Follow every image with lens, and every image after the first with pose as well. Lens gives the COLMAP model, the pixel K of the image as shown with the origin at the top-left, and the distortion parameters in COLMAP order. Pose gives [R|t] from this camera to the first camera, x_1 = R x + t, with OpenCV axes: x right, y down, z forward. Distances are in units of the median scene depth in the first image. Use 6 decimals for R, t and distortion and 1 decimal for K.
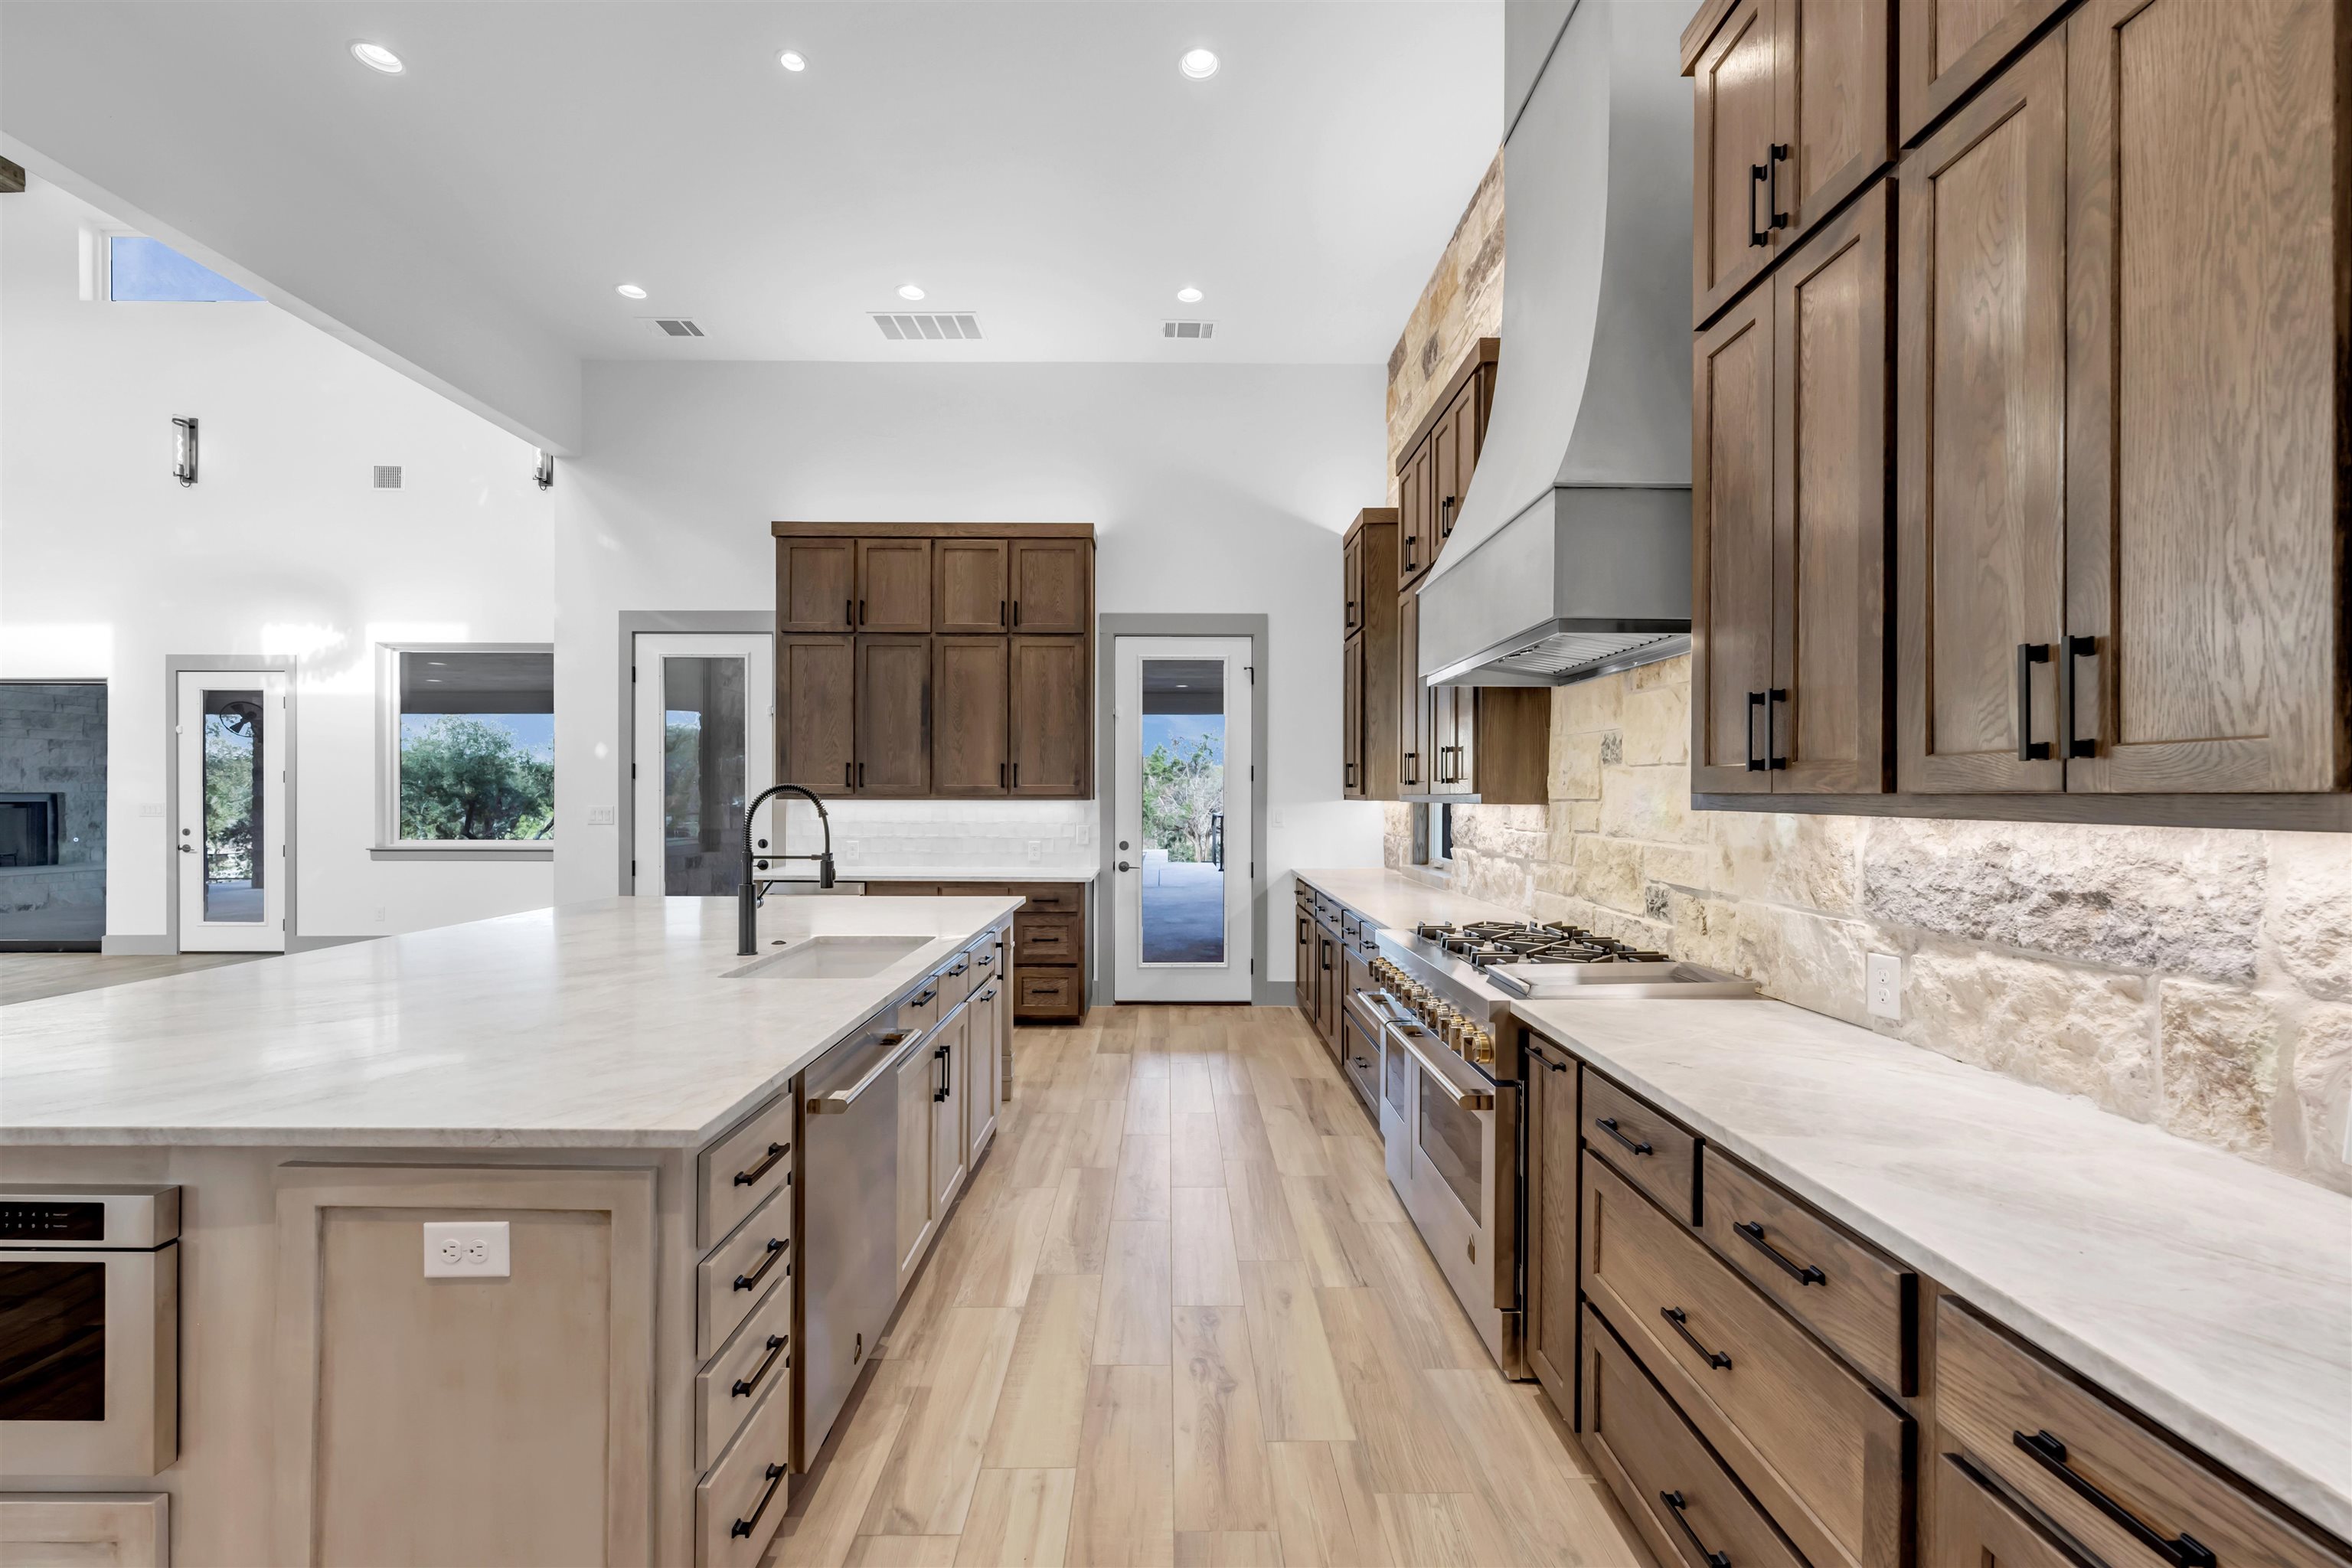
lens RADIAL K [[964.9, 0, 1176.4], [0, 964.9, 788.6], [0, 0, 1]] dist [-0.007994, 0.000166]
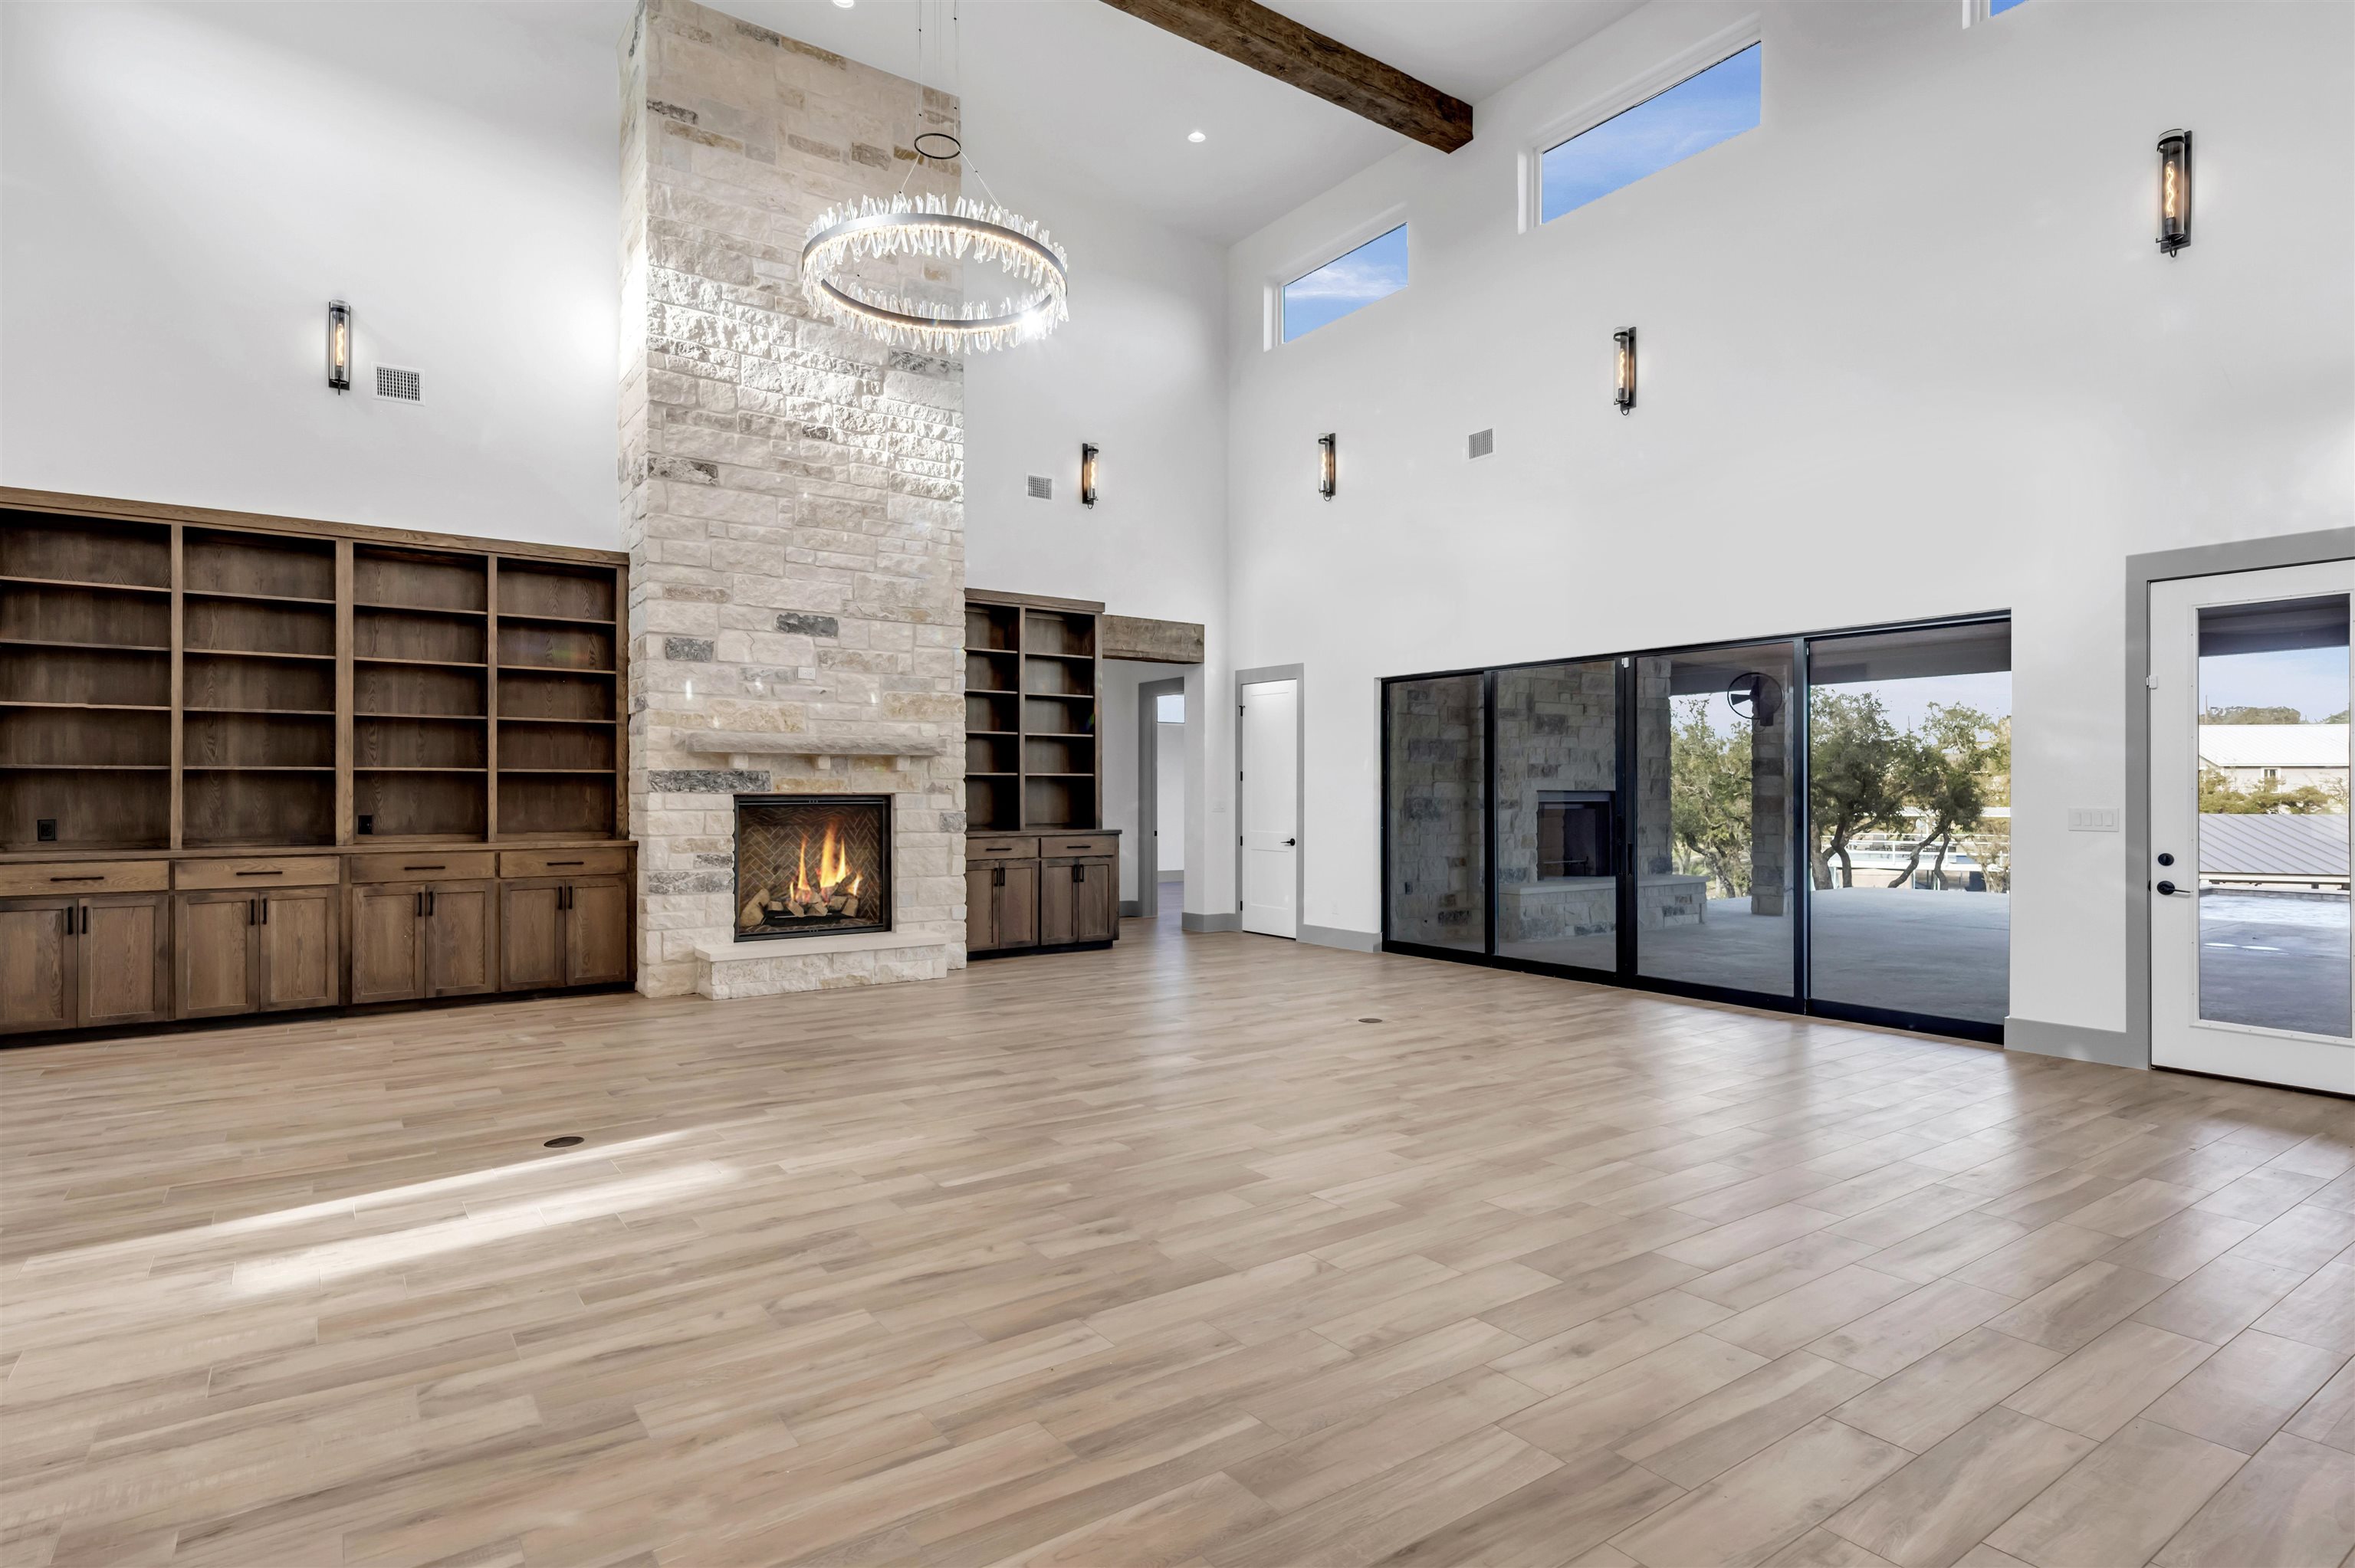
lens RADIAL K [[1205.1, 0, 1166.2], [0, 1205.1, 788.3], [0, 0, 1]] dist [0.000797, 0.001236]
pose [[0.570044, -0.003123, -0.821608, -1.023380], [0.006868, 0.999976, 0.000964, -0.002918], [0.821585, -0.006192, 0.570052, 0.118764]]
